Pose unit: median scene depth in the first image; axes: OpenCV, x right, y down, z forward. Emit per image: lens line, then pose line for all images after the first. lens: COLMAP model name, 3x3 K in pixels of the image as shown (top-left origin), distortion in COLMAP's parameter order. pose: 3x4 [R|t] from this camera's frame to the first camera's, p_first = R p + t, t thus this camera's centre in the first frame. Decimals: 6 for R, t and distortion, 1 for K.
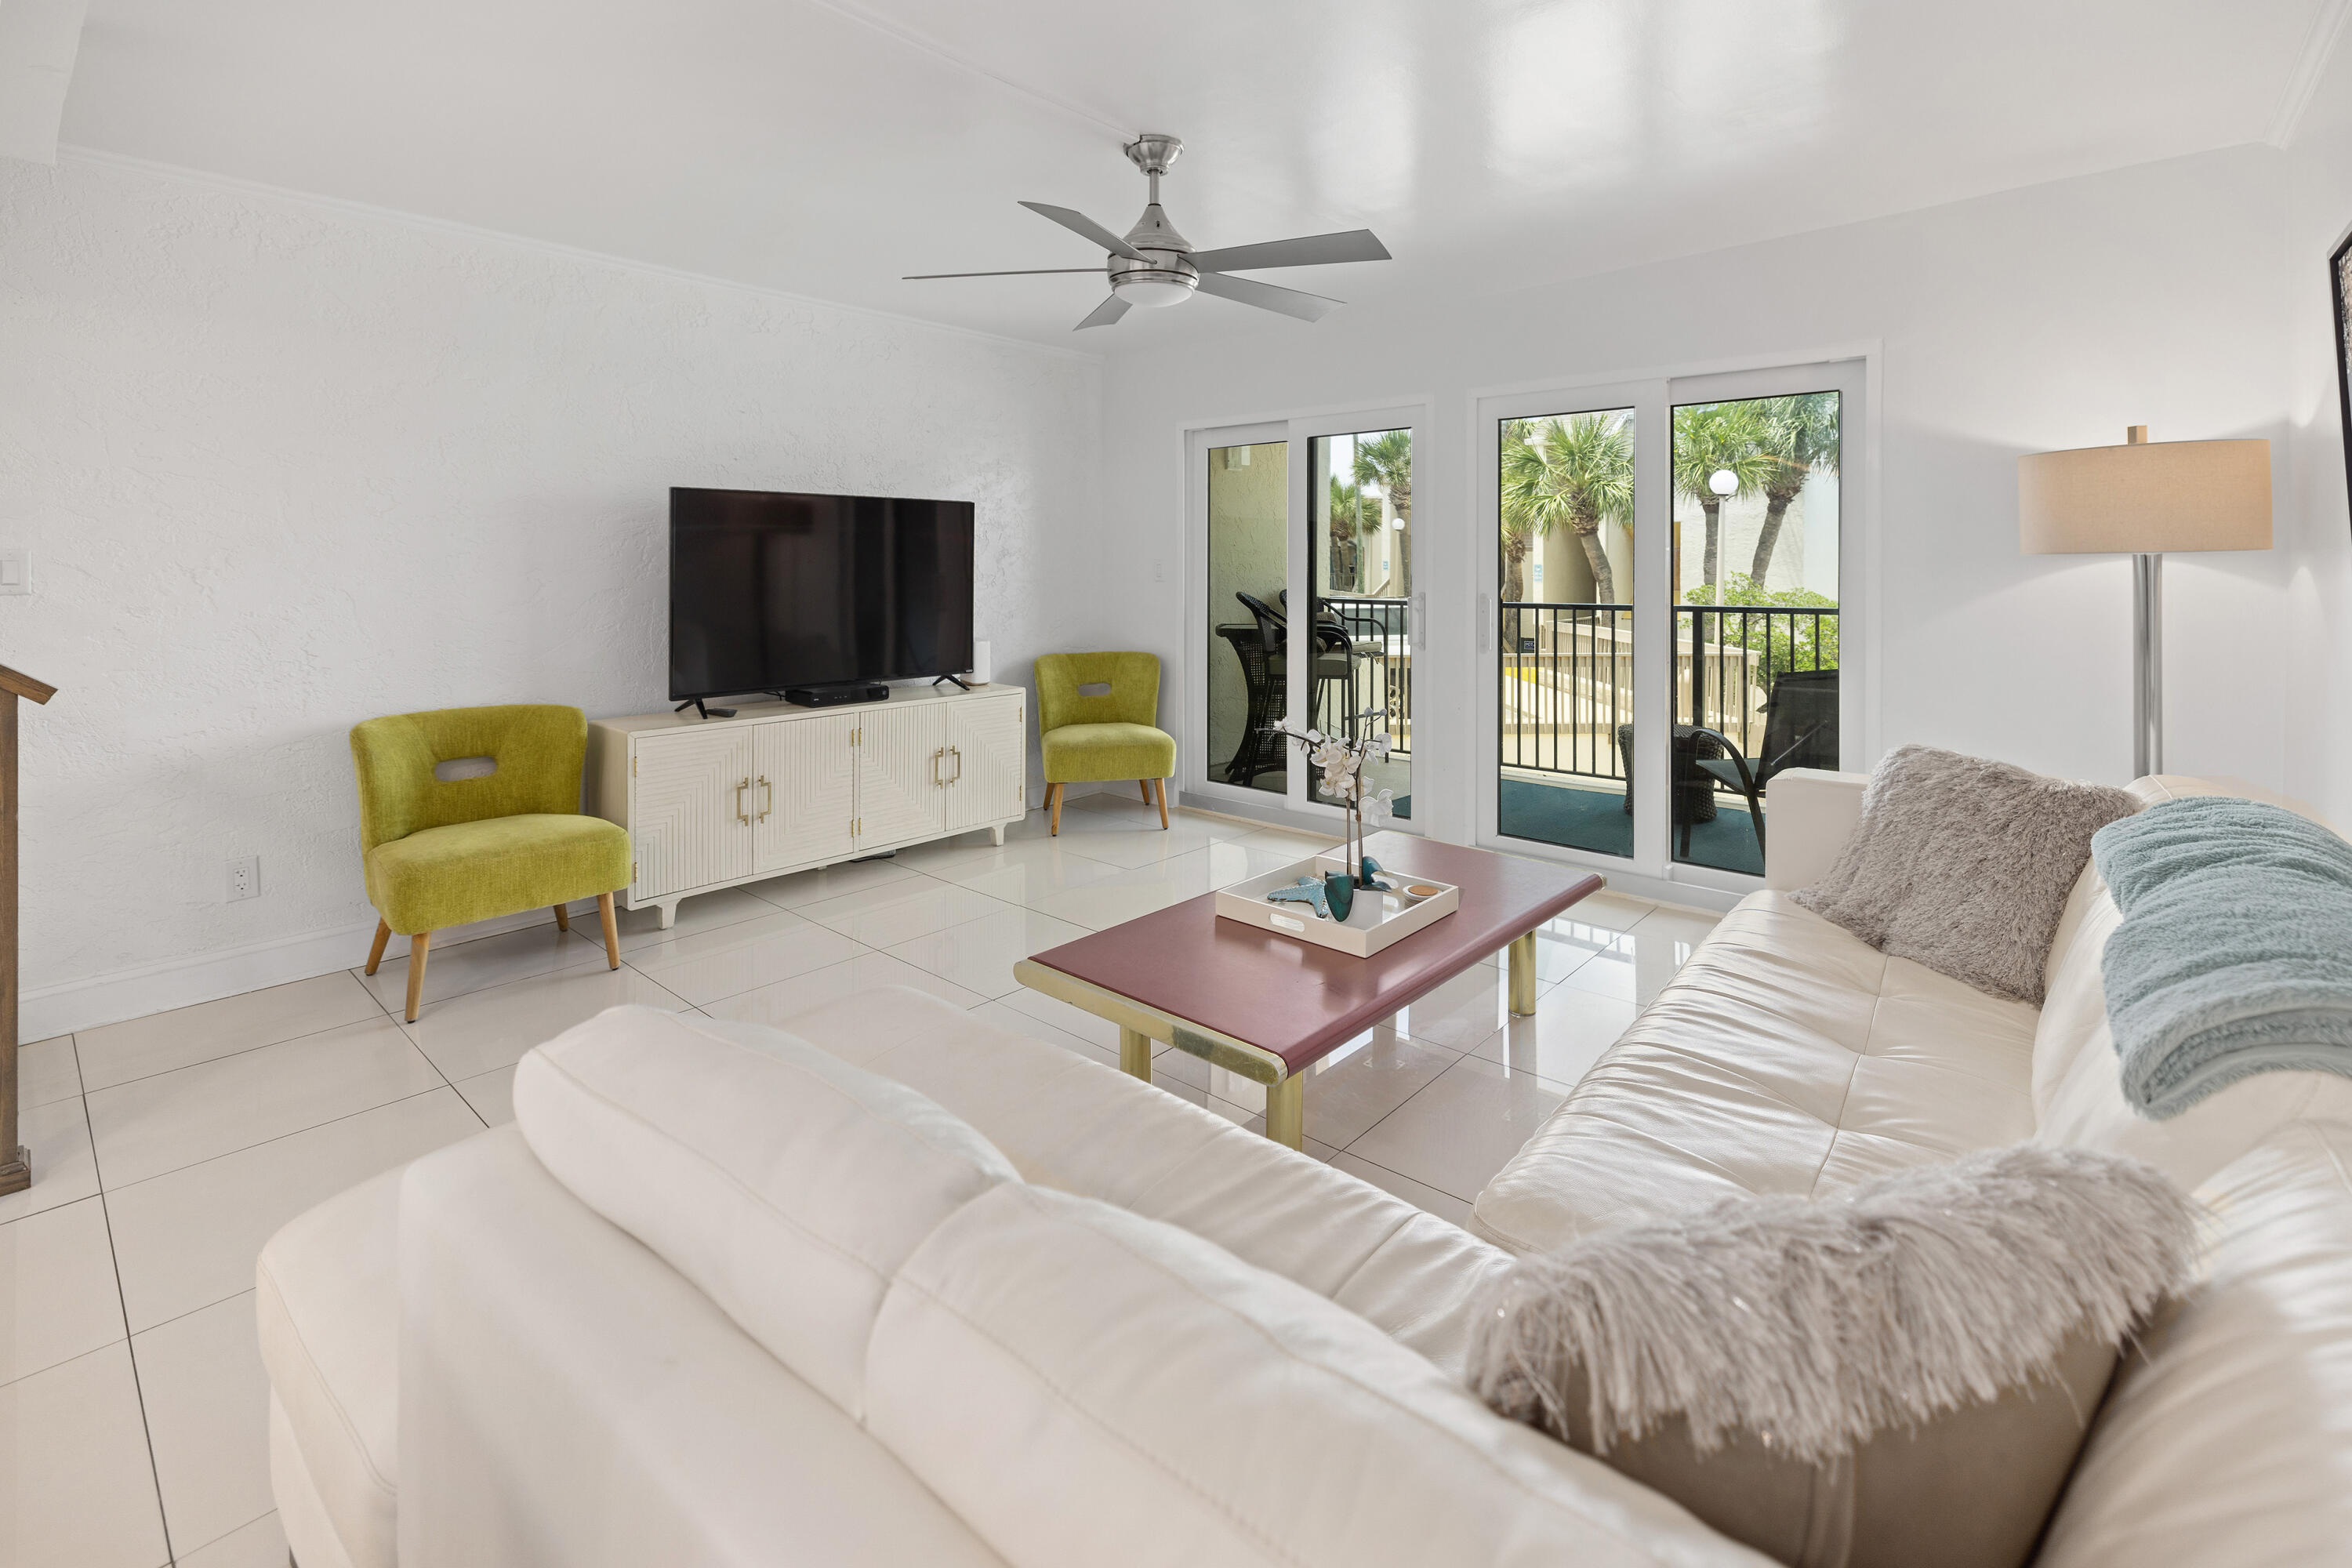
lens RADIAL K [[1057.1, 0, 1191.7], [0, 1057.1, 558.0], [0, 0, 1]] dist [-0.001722, -0.000231]
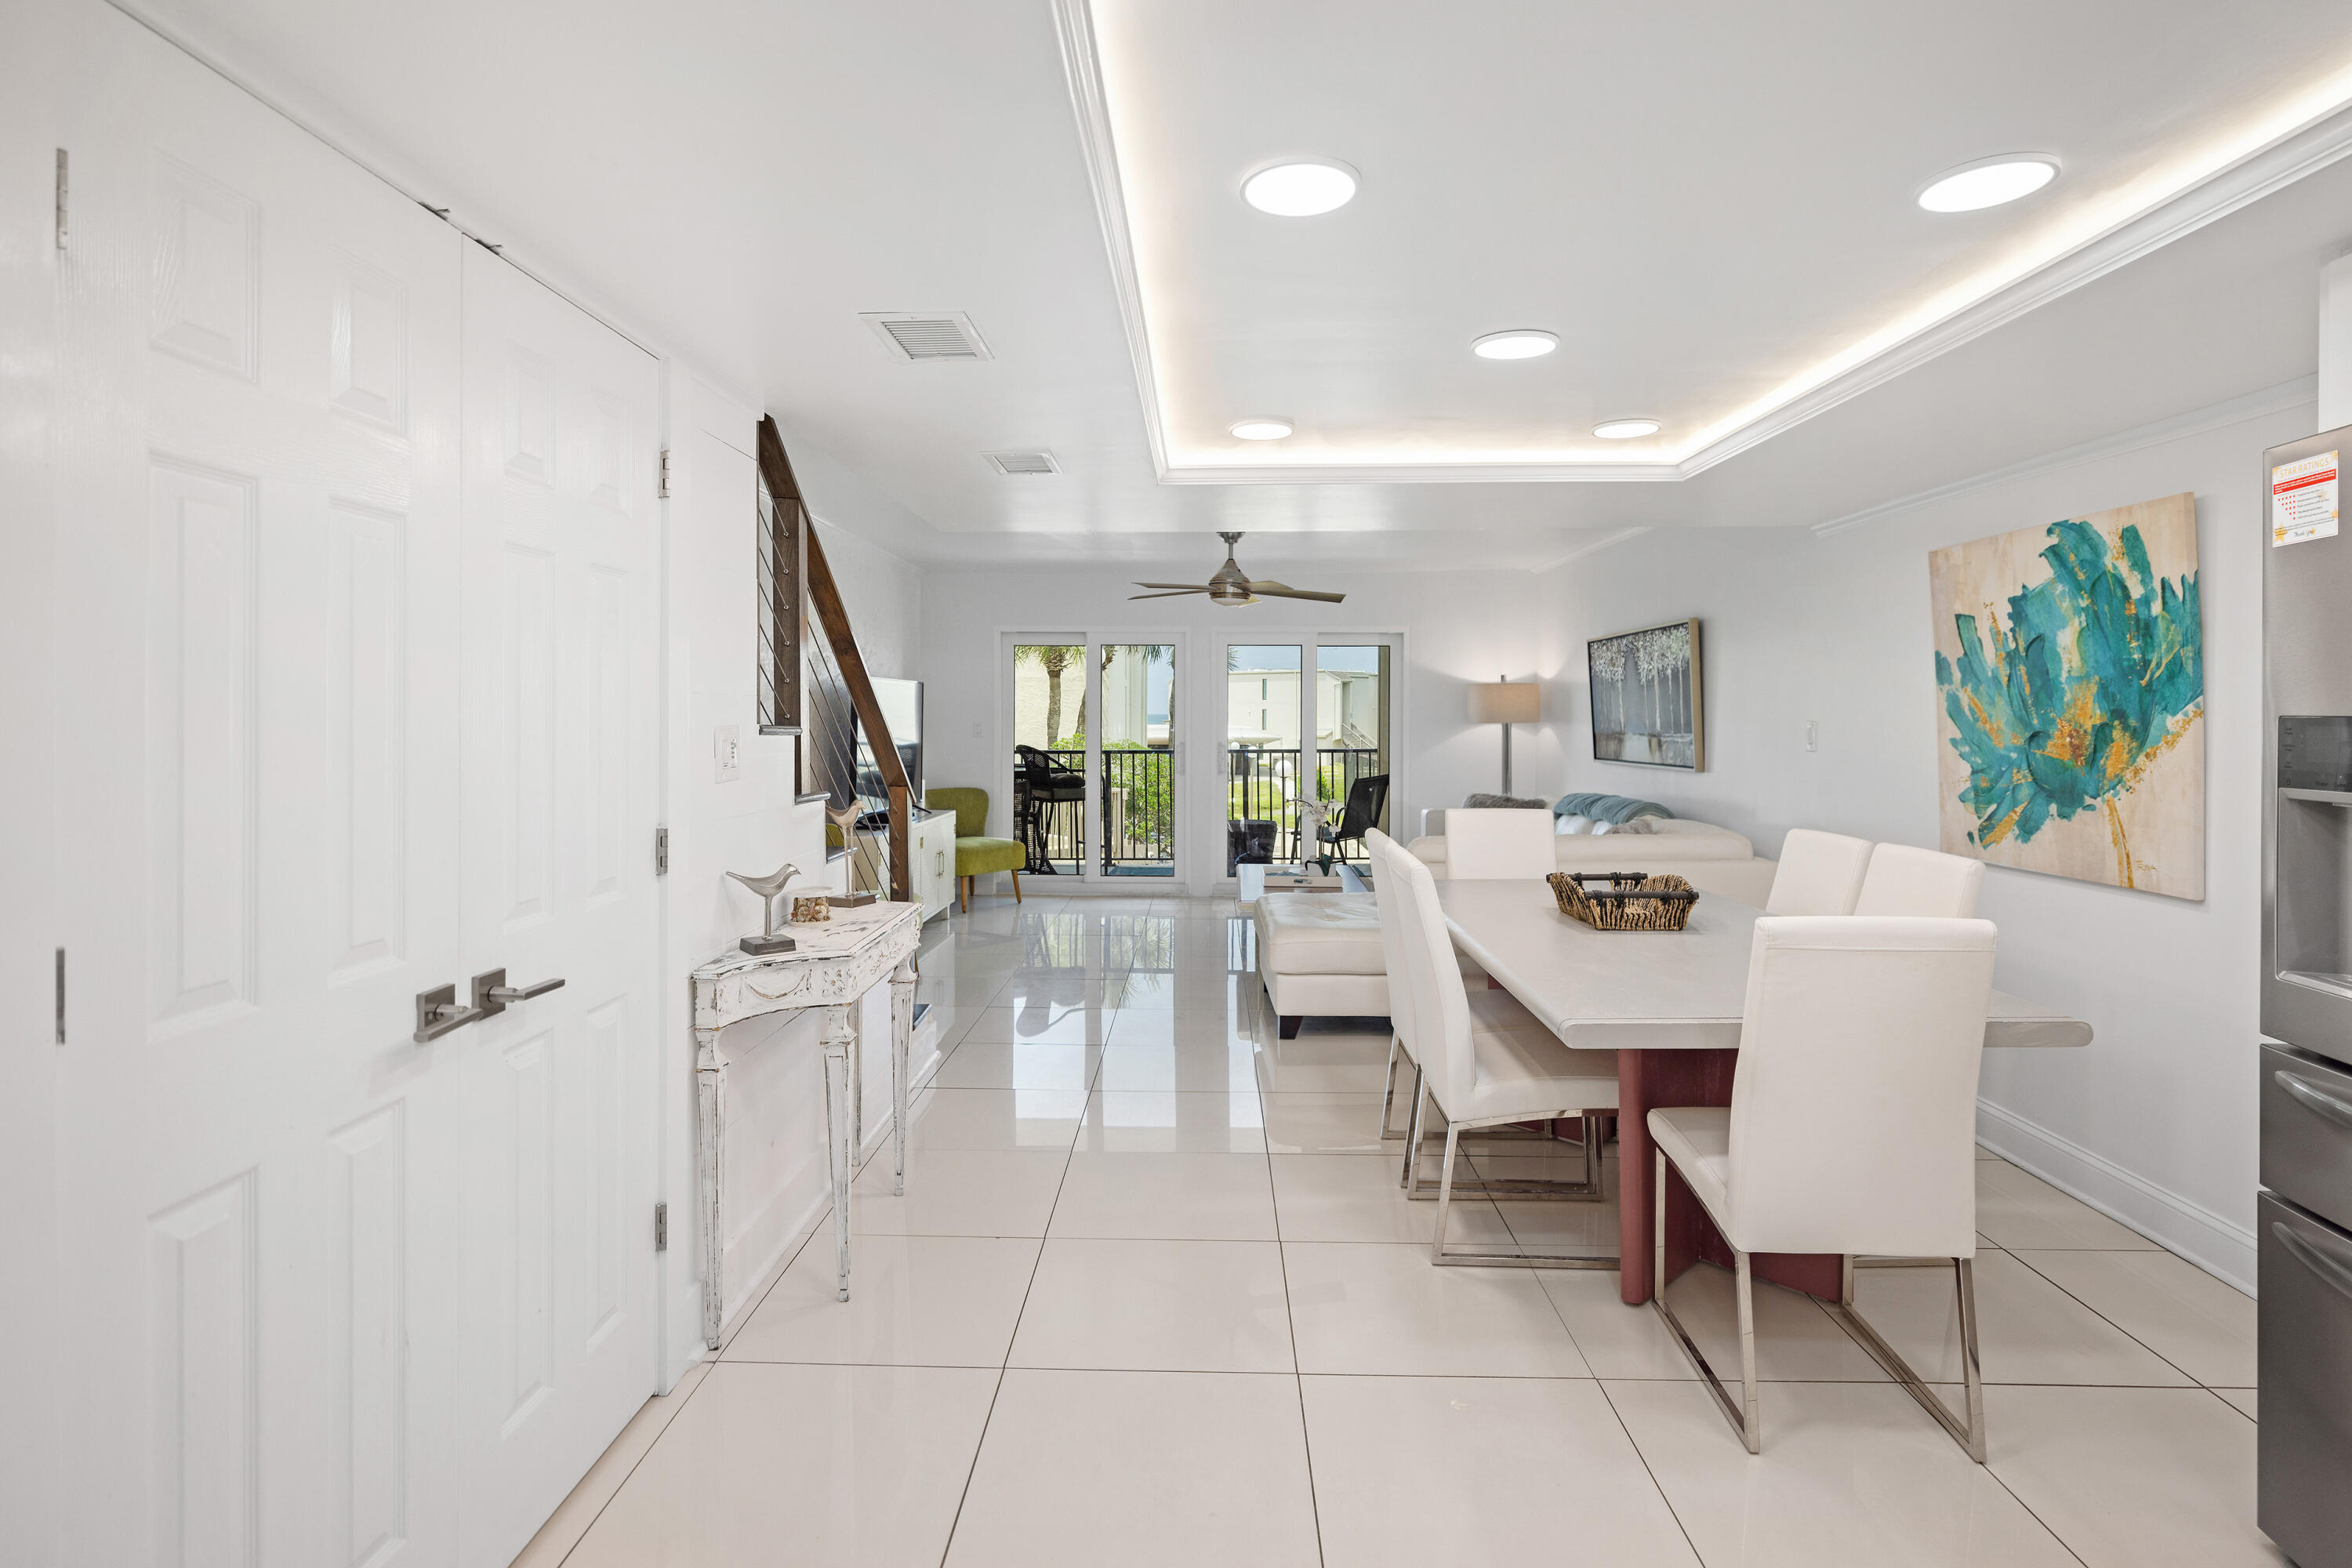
lens RADIAL K [[1163.0, 0, 1186.6], [0, 1163.0, 718.4], [0, 0, 1]] dist [-0.002753, -0.000981]
pose [[0.771535, 0.001914, 0.636185, -0.974187], [-0.006919, 0.999962, 0.005383, -0.016192], [-0.636150, -0.008555, 0.771518, -0.460543]]
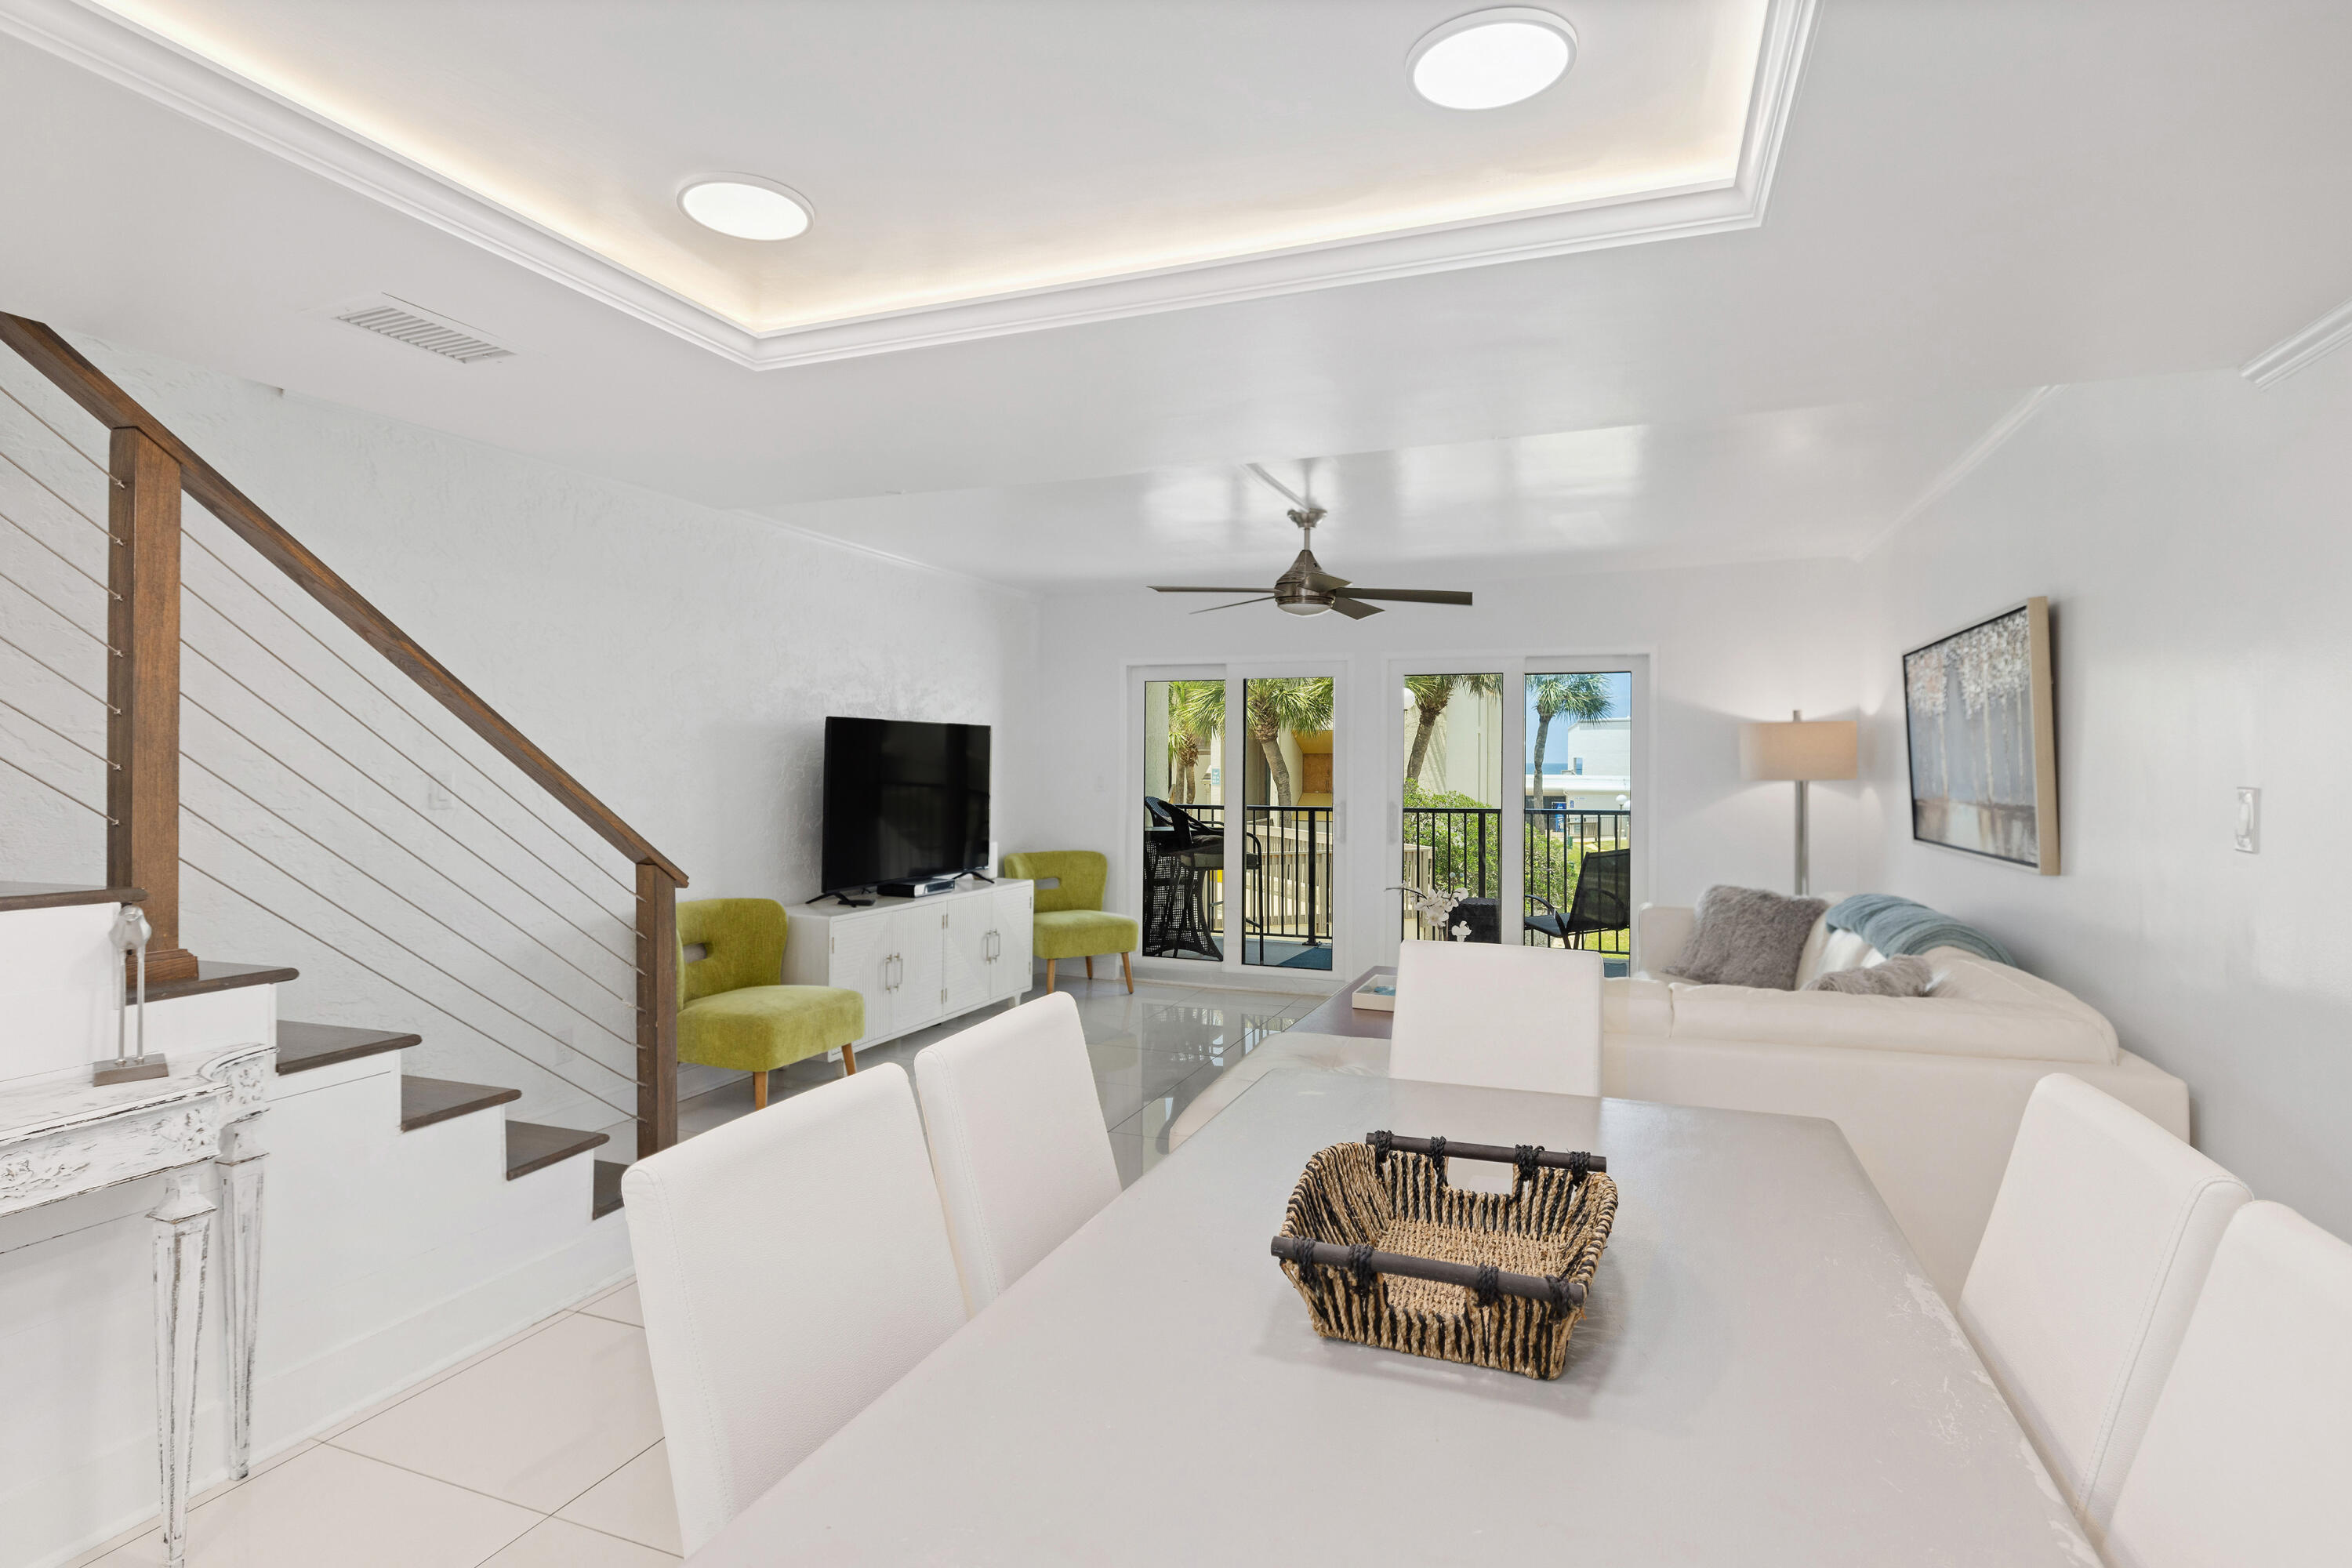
lens RADIAL K [[1163.0, 0, 1179.7], [0, 1163.0, 755.8], [0, 0, 1]] dist [-0.002753, -0.000981]
pose [[0.942947, 0.010293, 0.332785, -0.470300], [-0.010472, 0.999944, -0.001257, -0.020026], [-0.332779, -0.002300, 0.943002, -0.323501]]
